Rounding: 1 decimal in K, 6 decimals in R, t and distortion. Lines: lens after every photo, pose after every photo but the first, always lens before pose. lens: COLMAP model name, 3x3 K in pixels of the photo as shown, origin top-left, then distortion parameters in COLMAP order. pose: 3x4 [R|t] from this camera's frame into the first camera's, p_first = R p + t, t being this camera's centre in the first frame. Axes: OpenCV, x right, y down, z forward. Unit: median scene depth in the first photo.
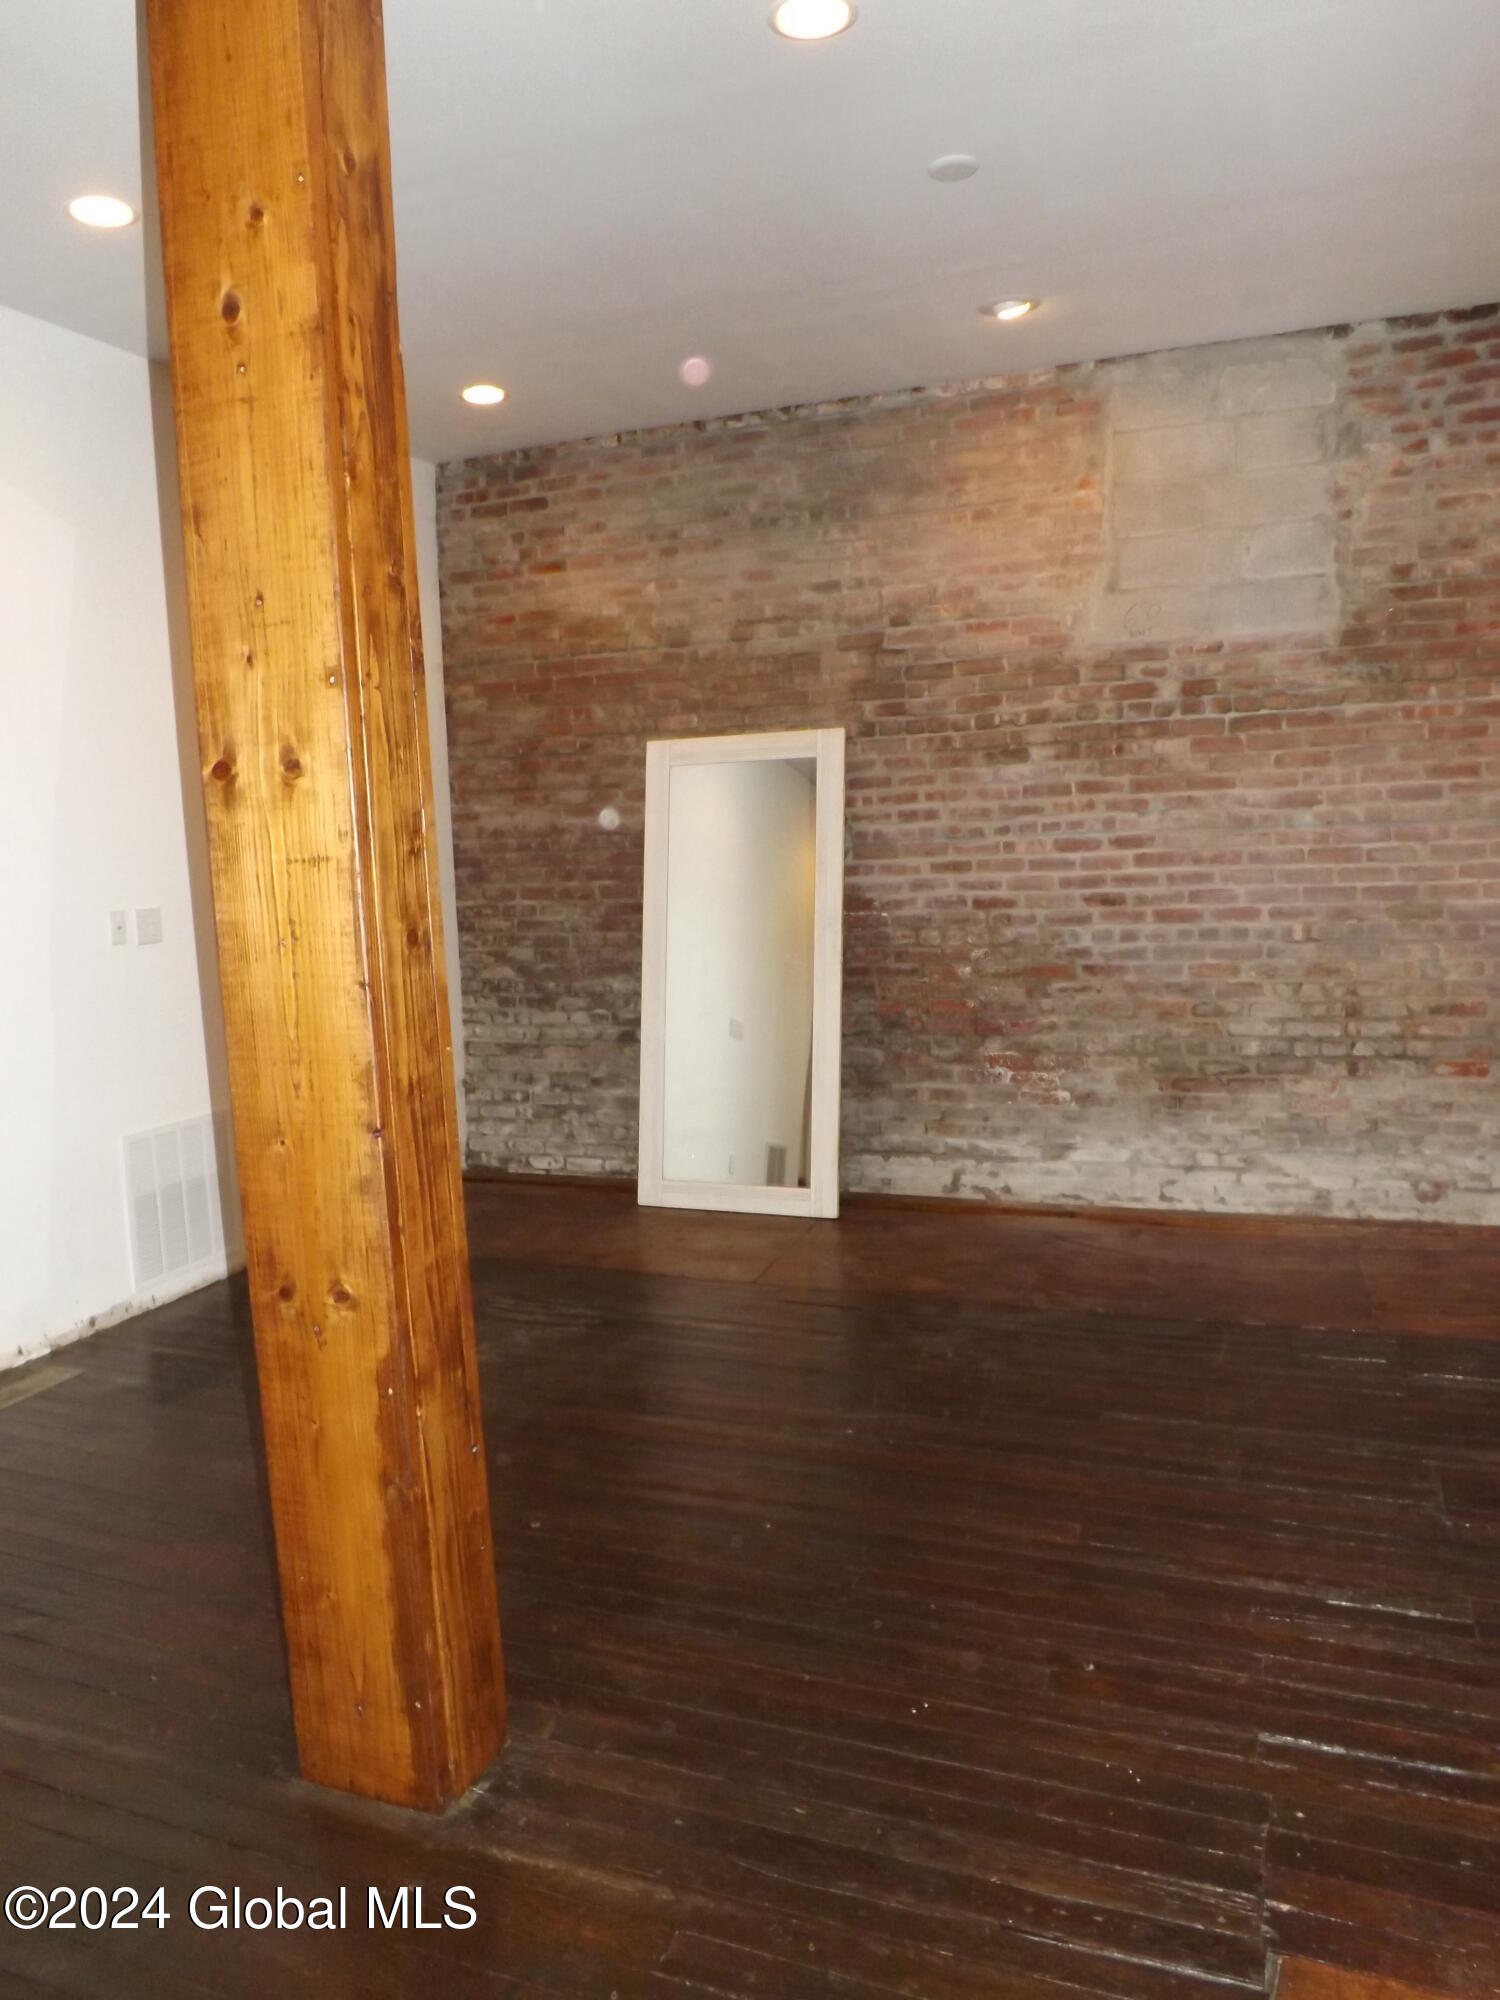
lens RADIAL K [[1459.9, 0, 758.7], [0, 1459.9, 992.2], [0, 0, 1]] dist [-0.055086, 0.001385]
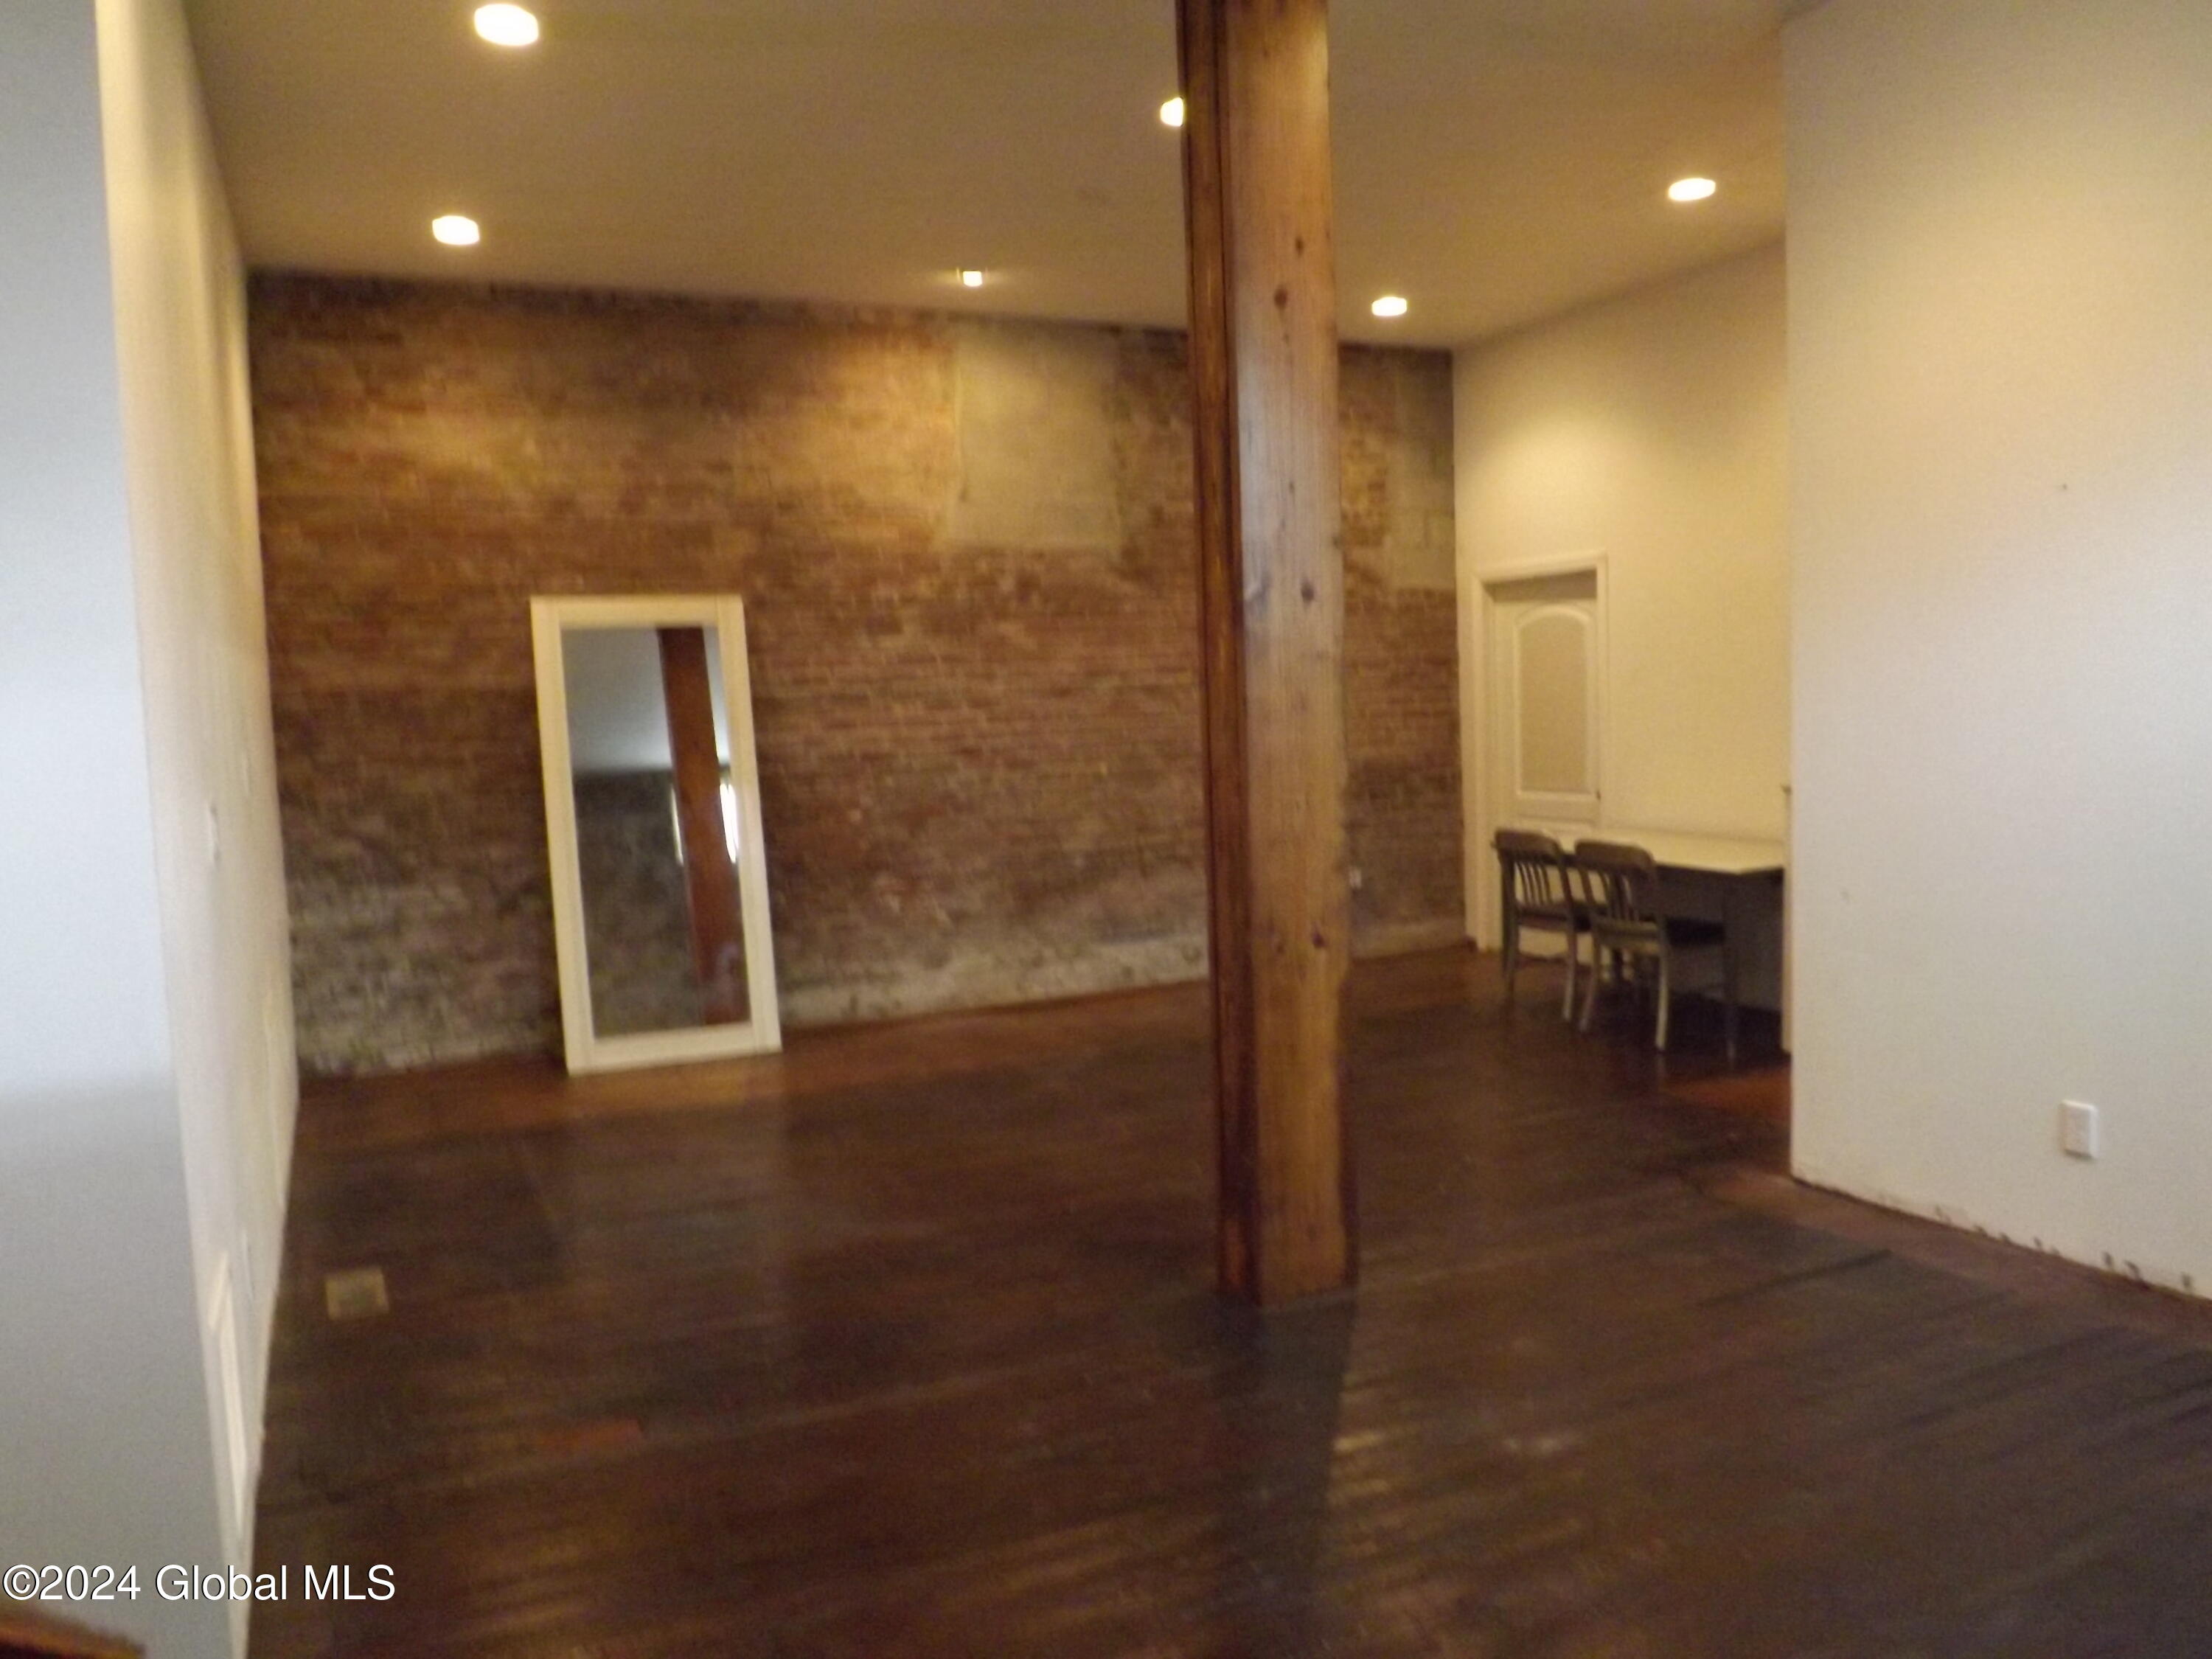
lens RADIAL K [[1614.7, 0, 1102.4], [0, 1614.7, 840.6], [0, 0, 1]] dist [-0.055086, 0.001385]
pose [[0.678607, -0.046304, 0.733041, -0.671101], [0.084141, 0.996342, -0.014957, 0.040550], [-0.729666, 0.071829, 0.680020, 0.000500]]
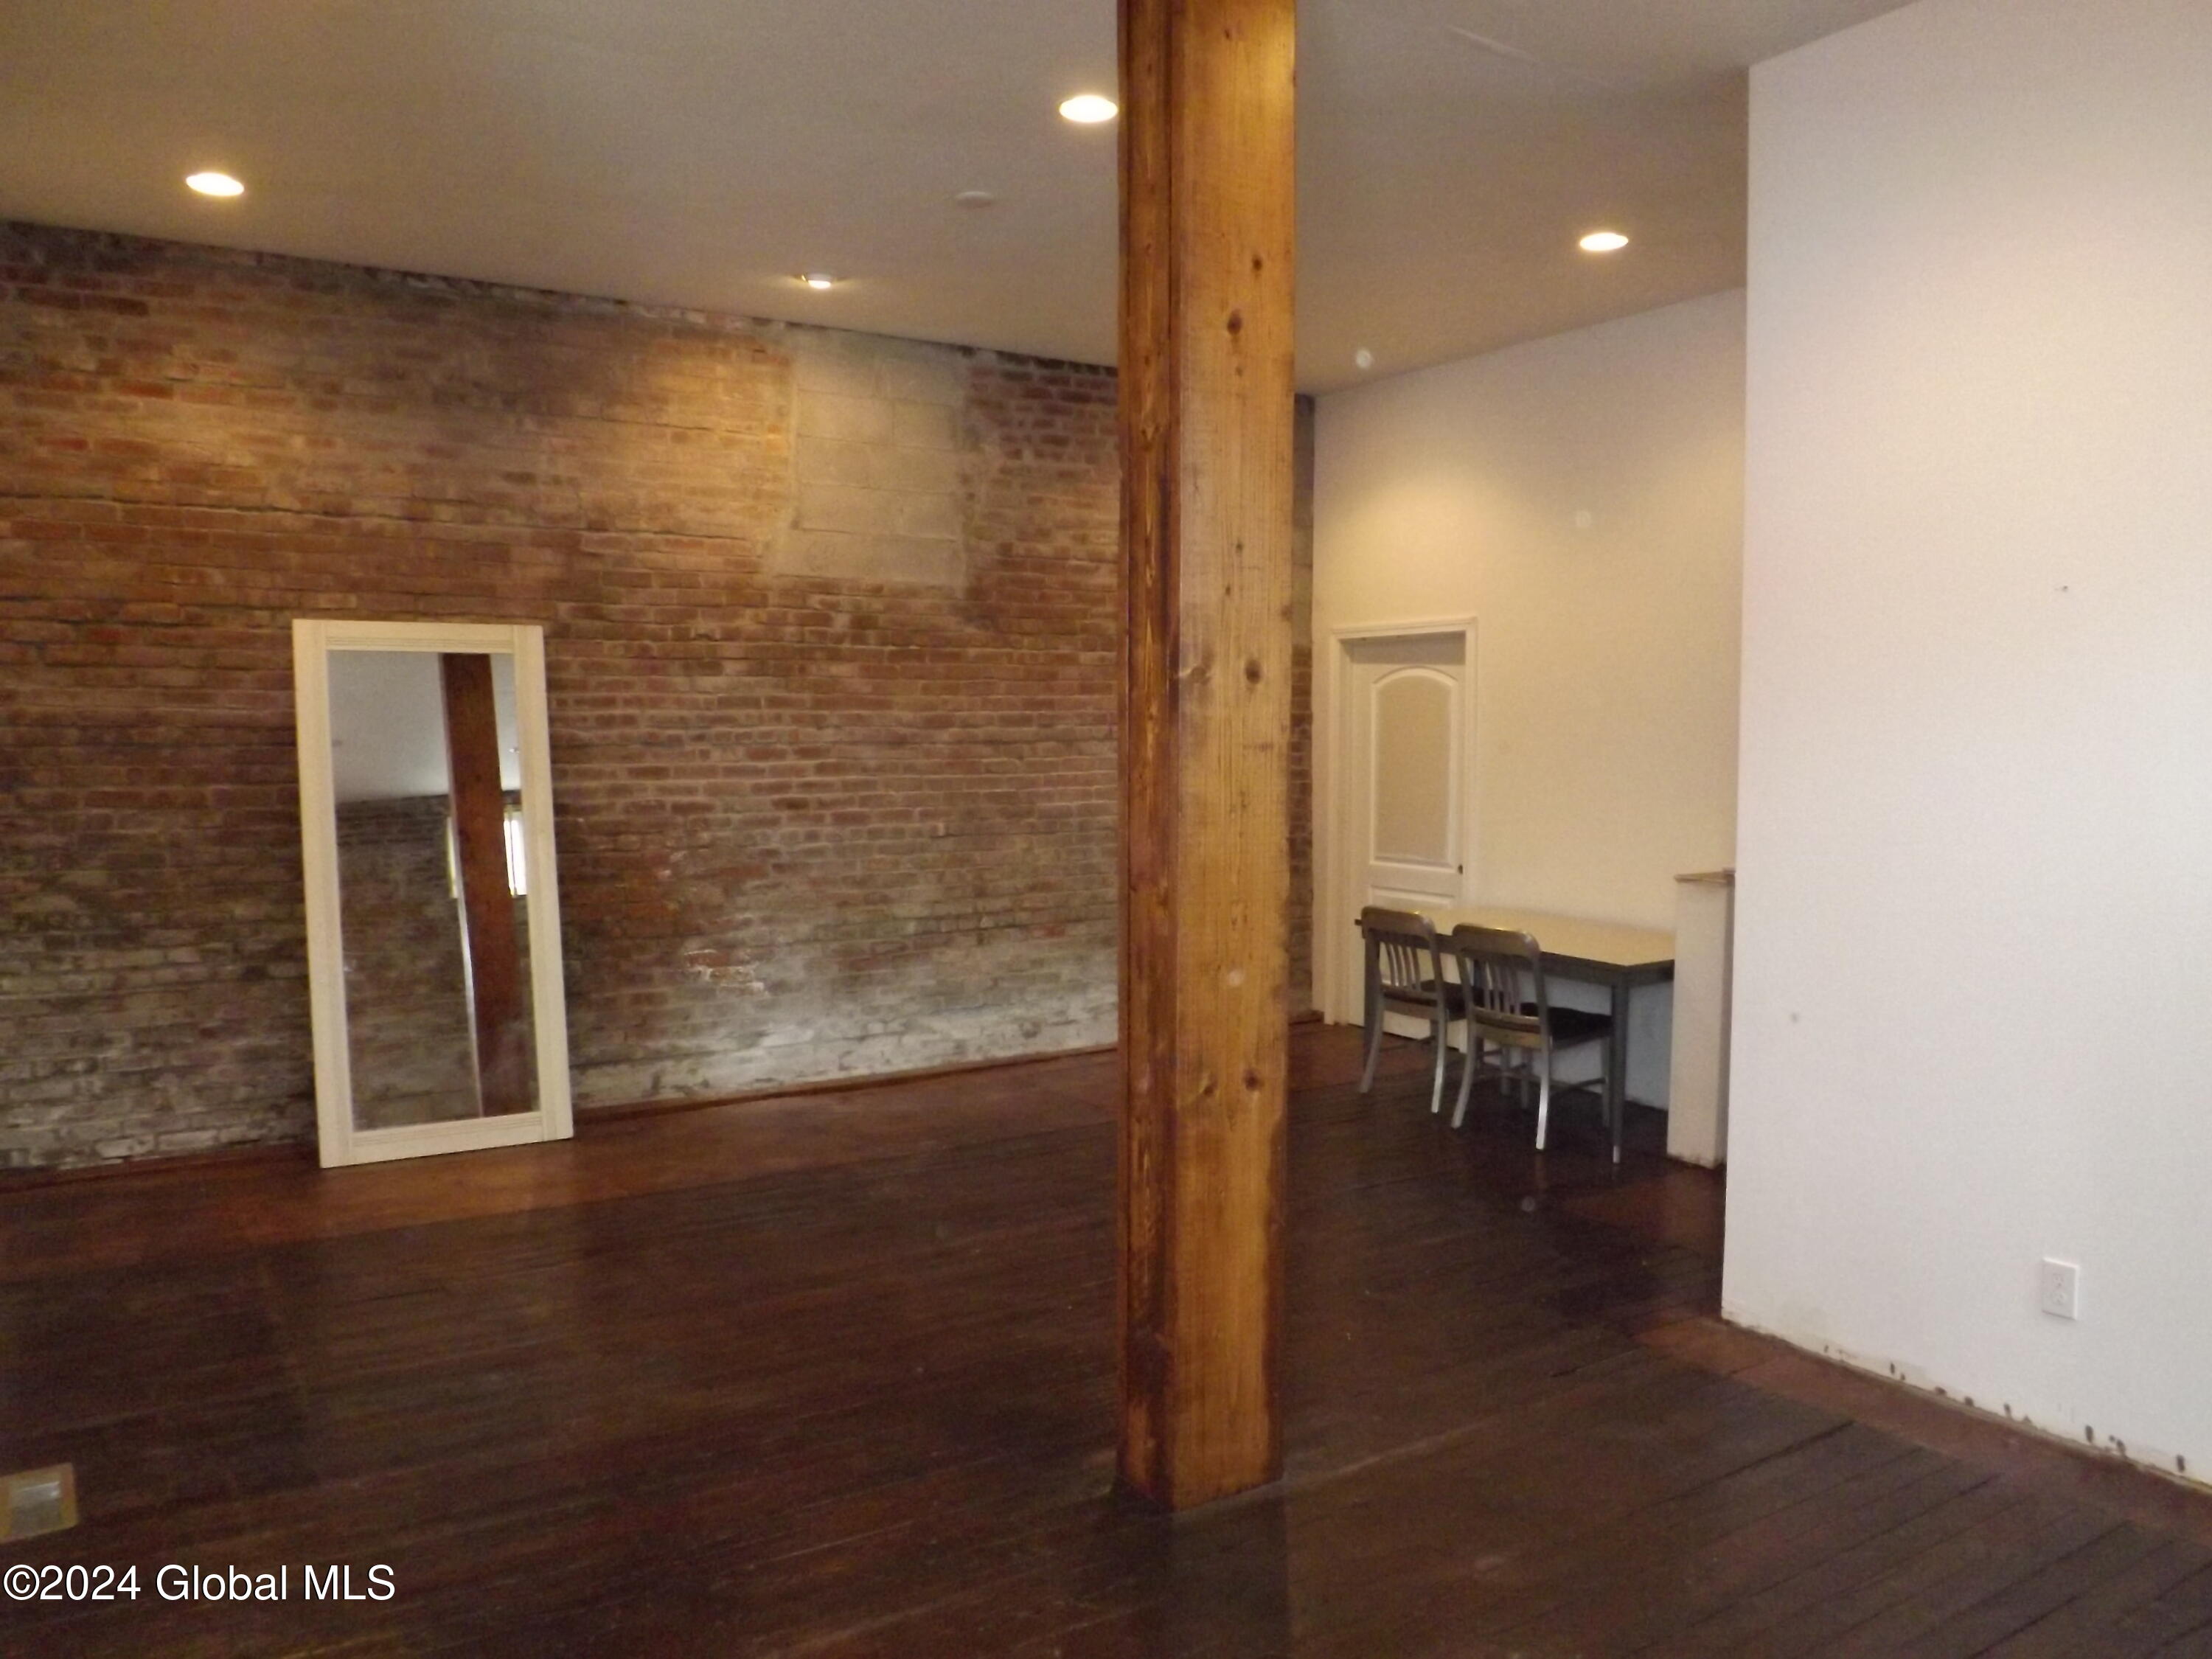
lens RADIAL K [[1614.7, 0, 1102.4], [0, 1614.7, 840.6], [0, 0, 1]] dist [-0.055086, 0.001385]
pose [[0.577595, -0.017131, 0.816144, -0.615372], [0.060395, 0.997937, -0.021795, 0.004909], [-0.814086, 0.061880, 0.577438, 0.100690]]
